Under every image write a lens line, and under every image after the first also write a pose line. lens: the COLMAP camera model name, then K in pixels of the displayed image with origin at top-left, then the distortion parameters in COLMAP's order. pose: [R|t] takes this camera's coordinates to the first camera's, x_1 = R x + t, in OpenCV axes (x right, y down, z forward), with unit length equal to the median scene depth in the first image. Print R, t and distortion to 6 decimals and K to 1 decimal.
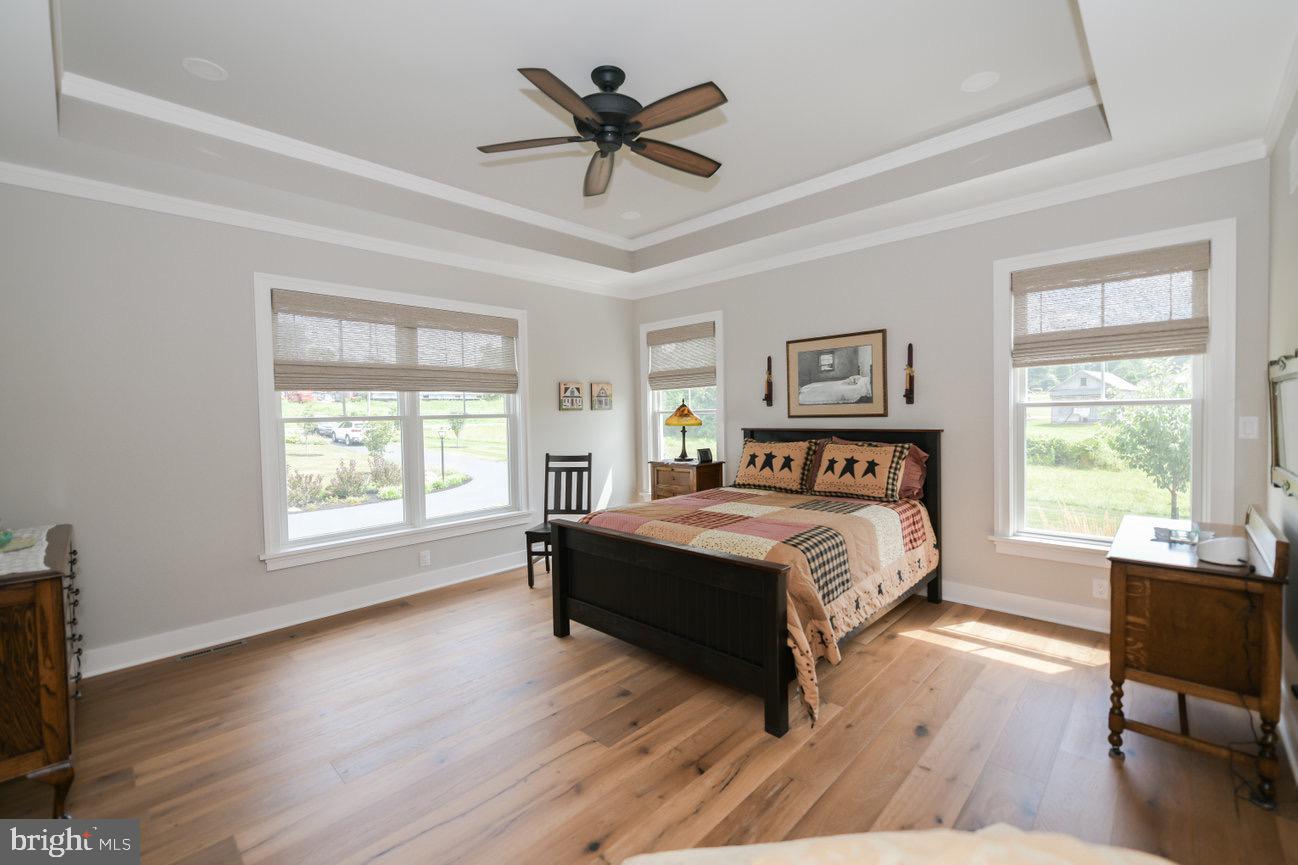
lens RADIAL K [[536.0, 0, 643.7], [0, 536.0, 432.3], [0, 0, 1]] dist [0.001049, -0.000323]
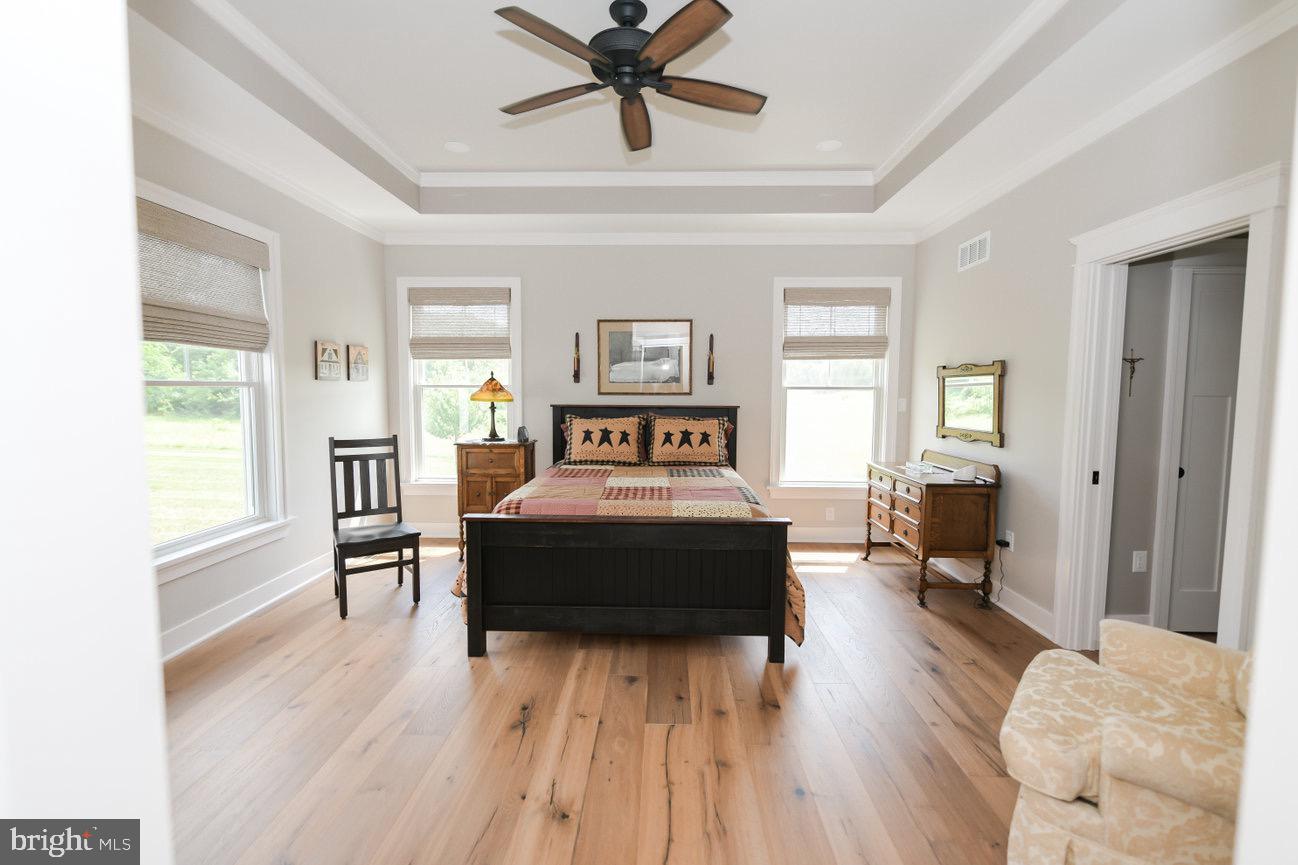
lens RADIAL K [[550.9, 0, 656.0], [0, 550.9, 432.6], [0, 0, 1]] dist [0.002547, -0.001431]
pose [[0.741682, -0.029244, 0.670114, -0.382189], [0.003579, 0.999207, 0.039644, 0.004791], [-0.670742, -0.027005, 0.741199, 0.148839]]
